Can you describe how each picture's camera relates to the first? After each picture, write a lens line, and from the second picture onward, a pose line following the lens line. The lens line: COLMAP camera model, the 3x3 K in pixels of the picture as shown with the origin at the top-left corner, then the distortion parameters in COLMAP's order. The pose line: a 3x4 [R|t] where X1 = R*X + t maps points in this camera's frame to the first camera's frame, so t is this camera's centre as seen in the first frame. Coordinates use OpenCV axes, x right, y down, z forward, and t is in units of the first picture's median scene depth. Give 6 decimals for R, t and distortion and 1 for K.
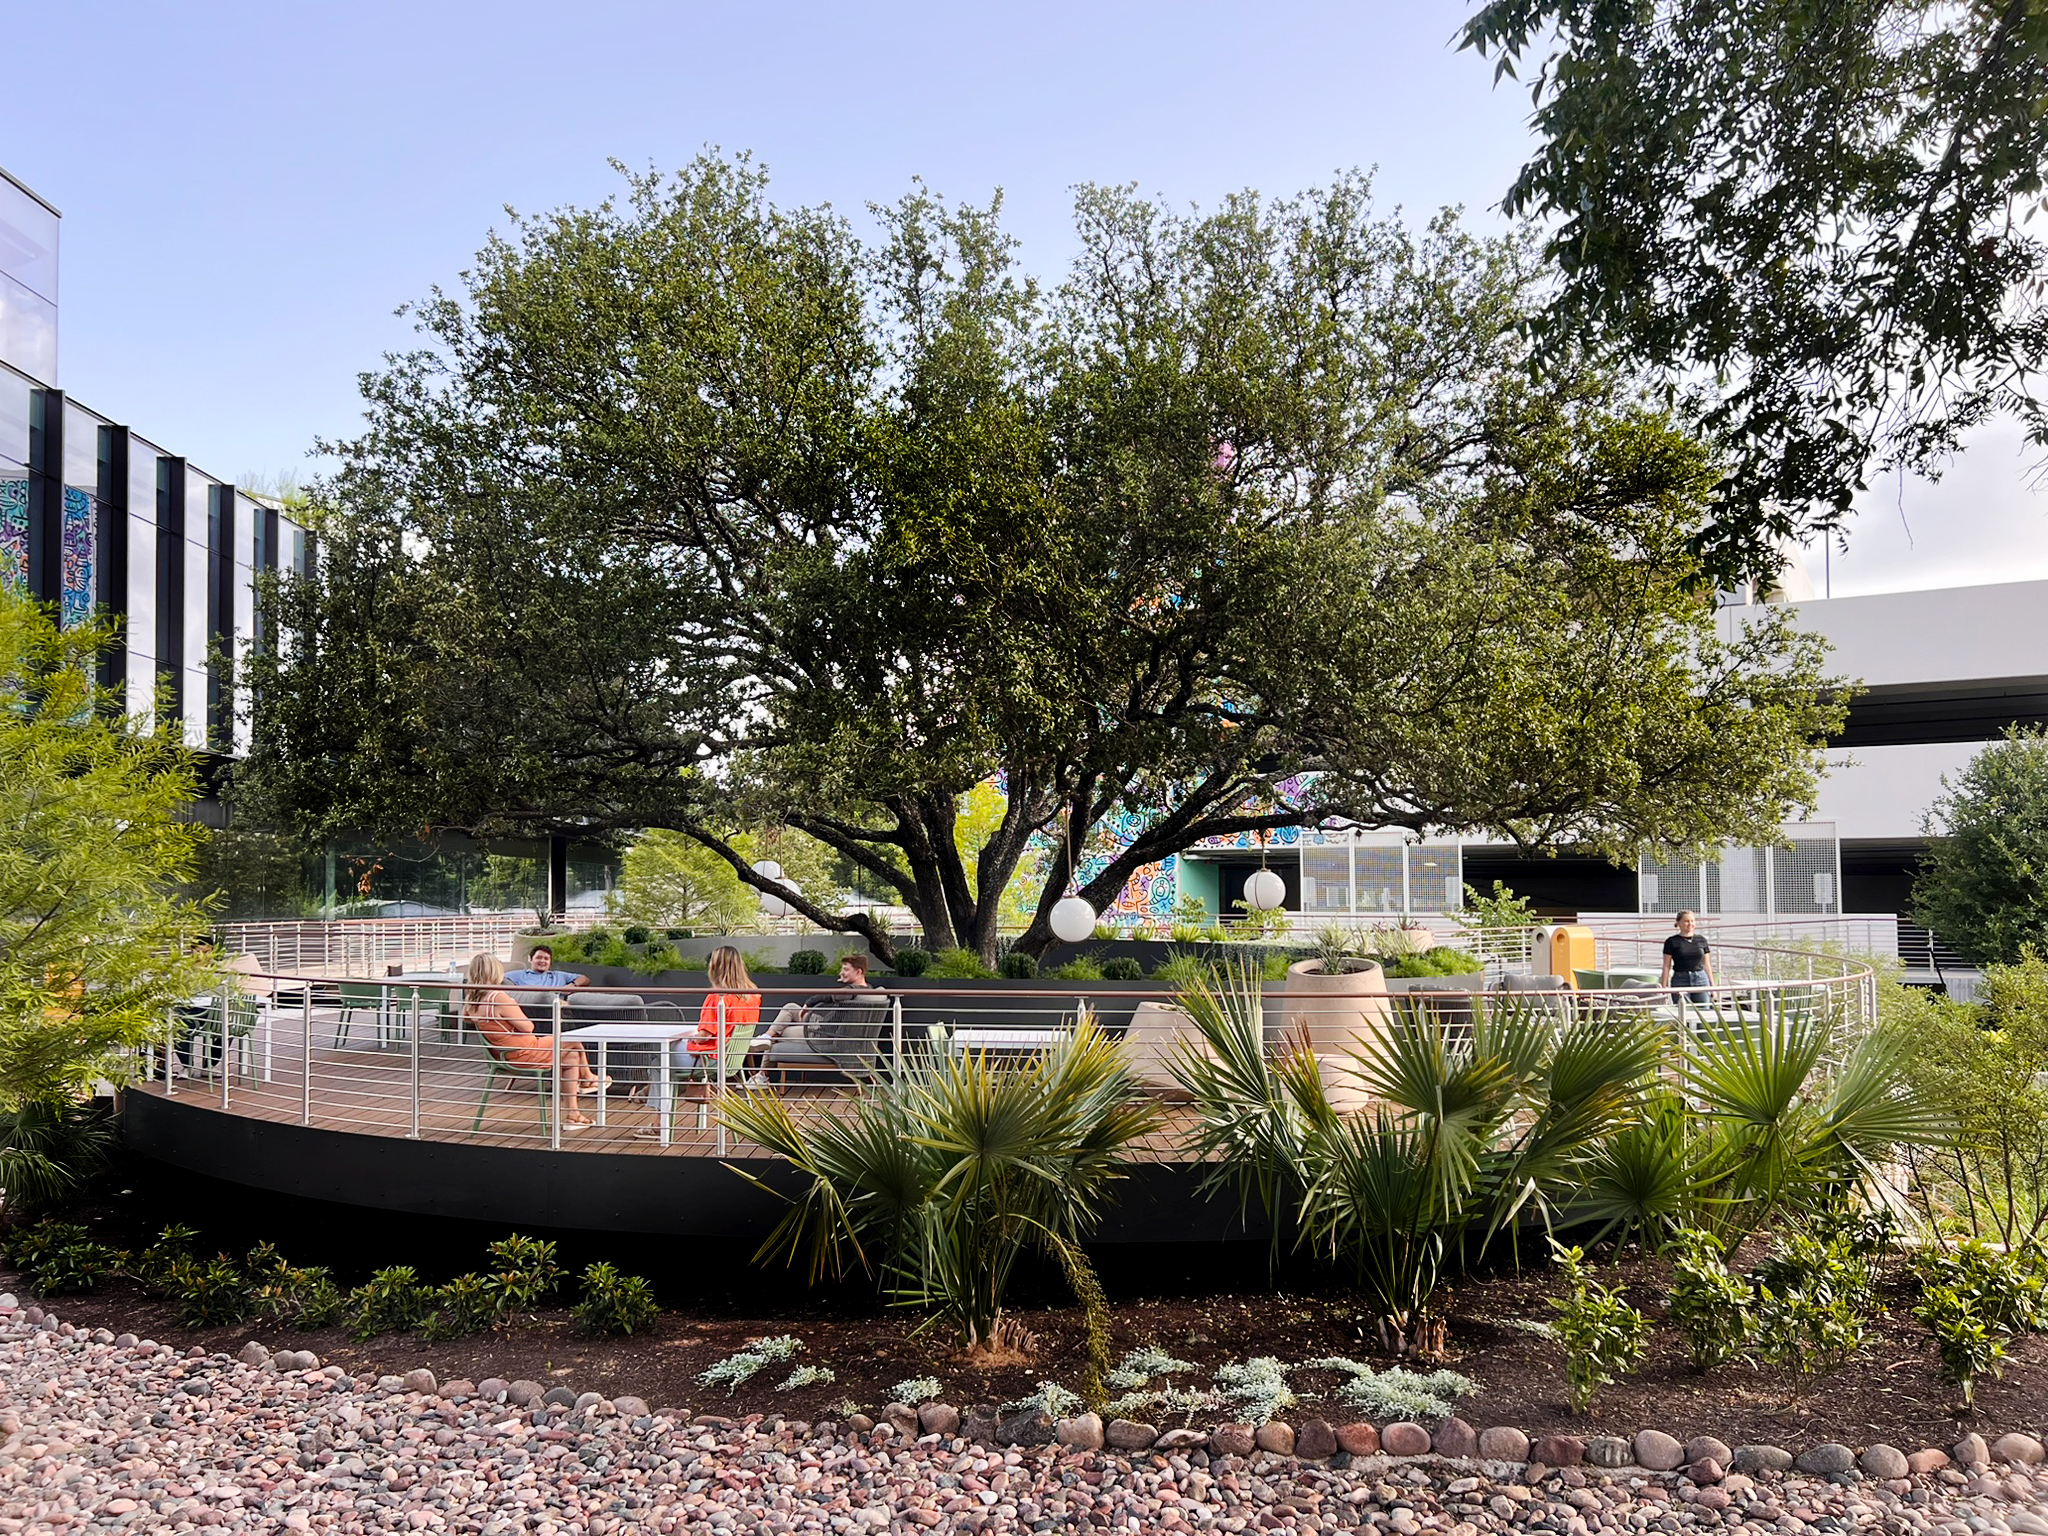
lens RADIAL K [[1967.5, 0, 1059.3], [0, 1967.5, 792.3], [0, 0, 1]] dist [0.037097, 0.007931]
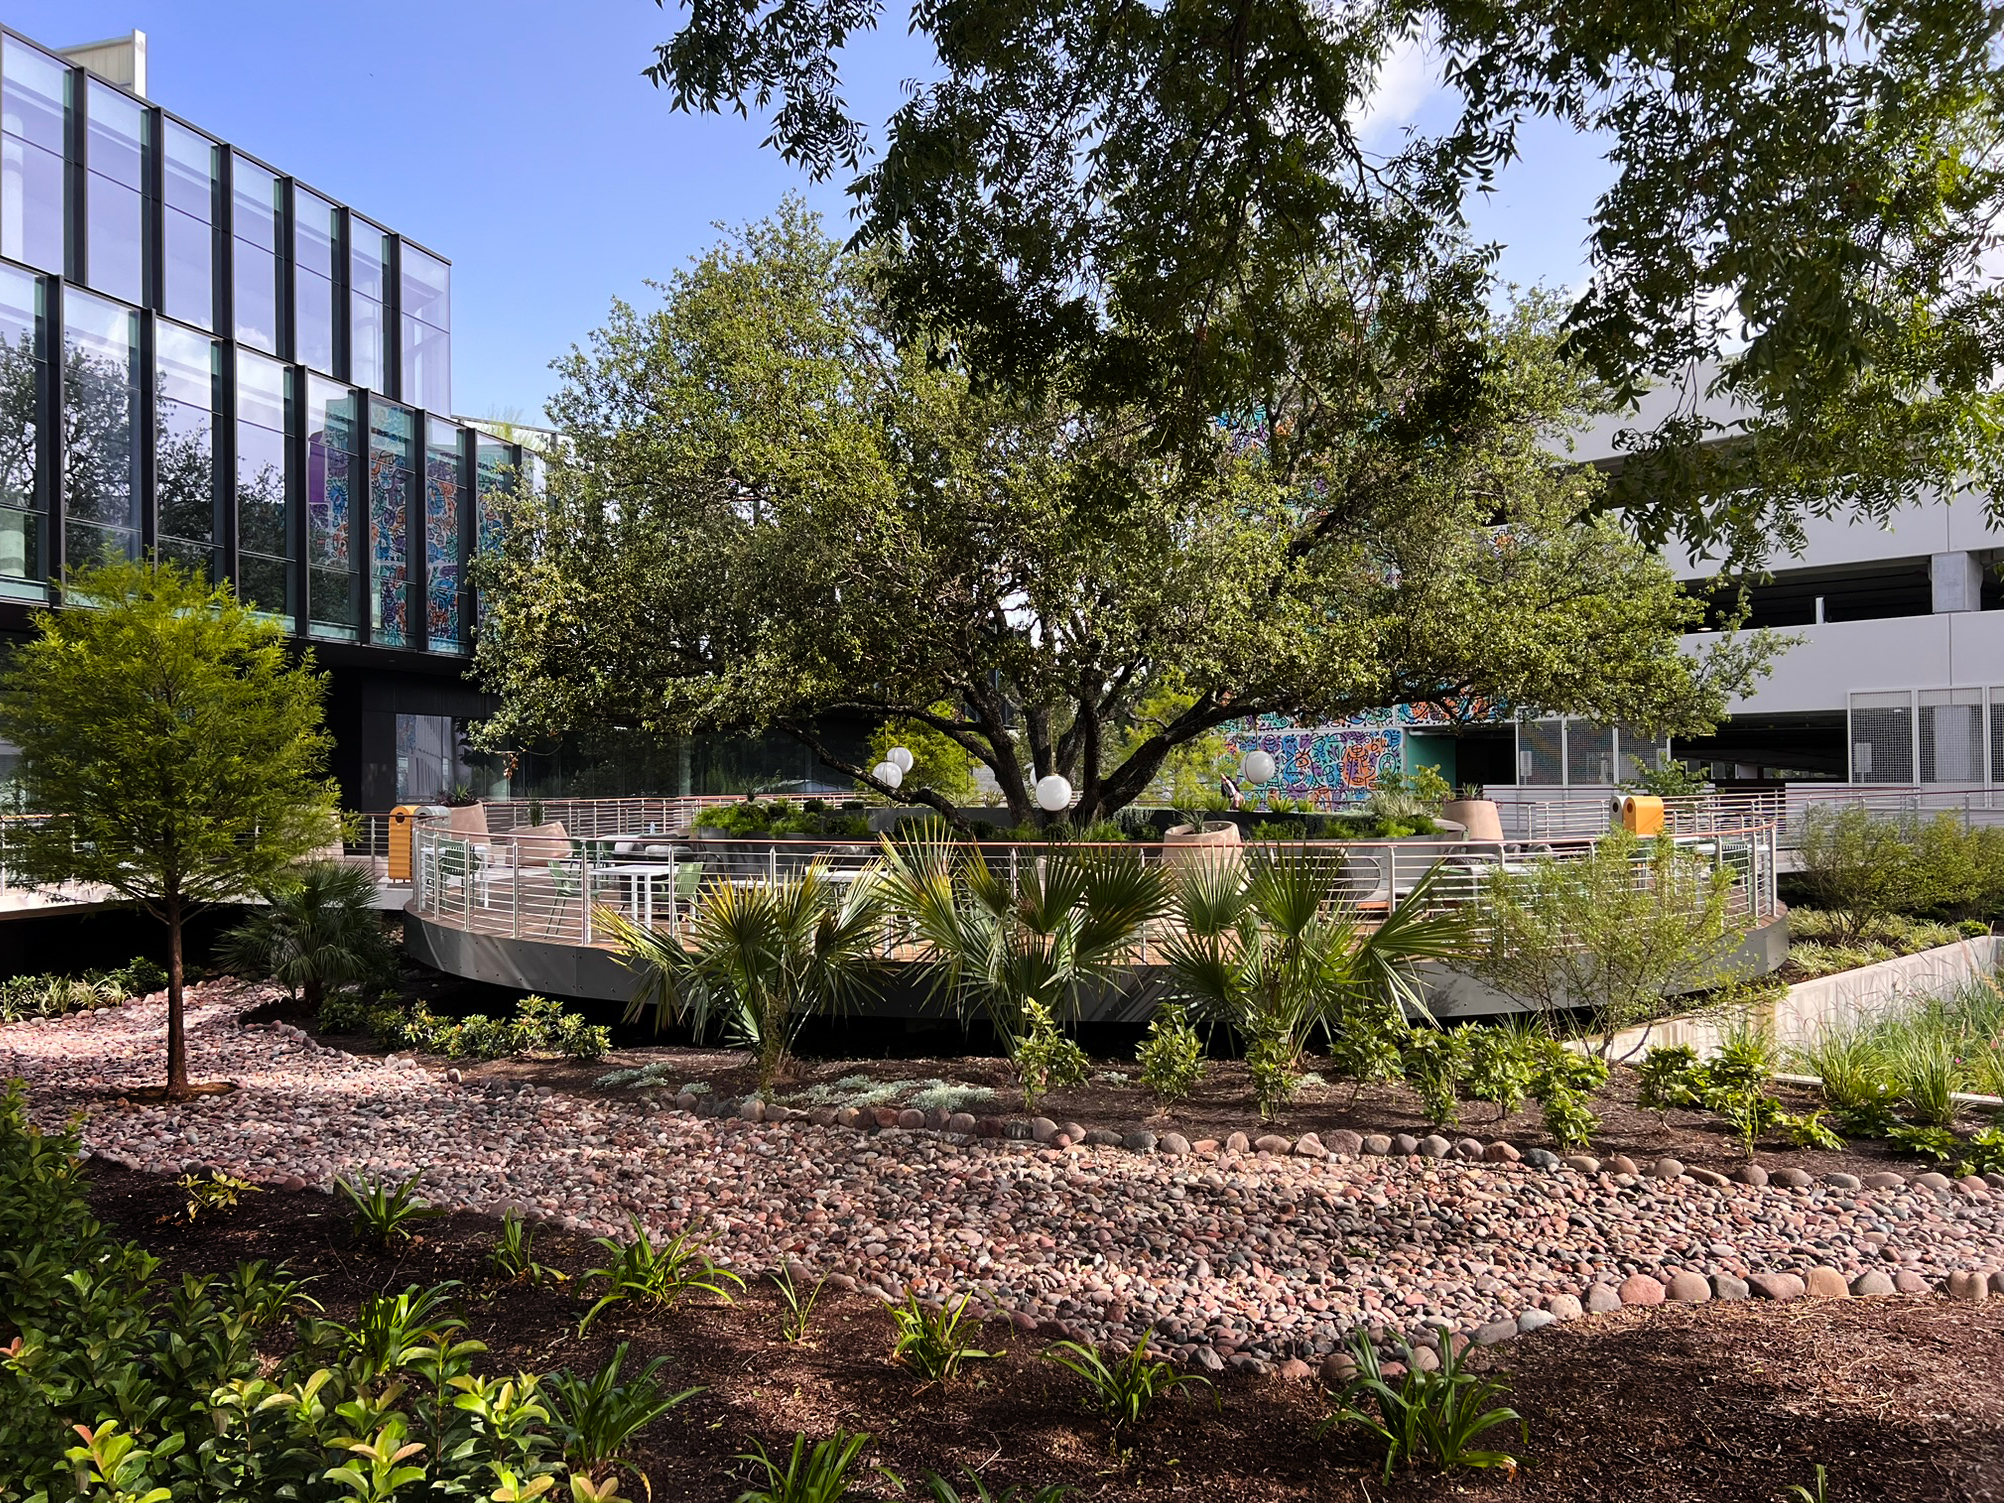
lens RADIAL K [[1925.2, 0, 1036.5], [0, 1925.2, 775.3], [0, 0, 1]] dist [0.037097, 0.007931]
pose [[0.958651, -0.002274, -0.284574, 0.453005], [0.019061, 0.998236, 0.056233, -0.023043], [0.283944, -0.059332, 0.957003, -0.282888]]
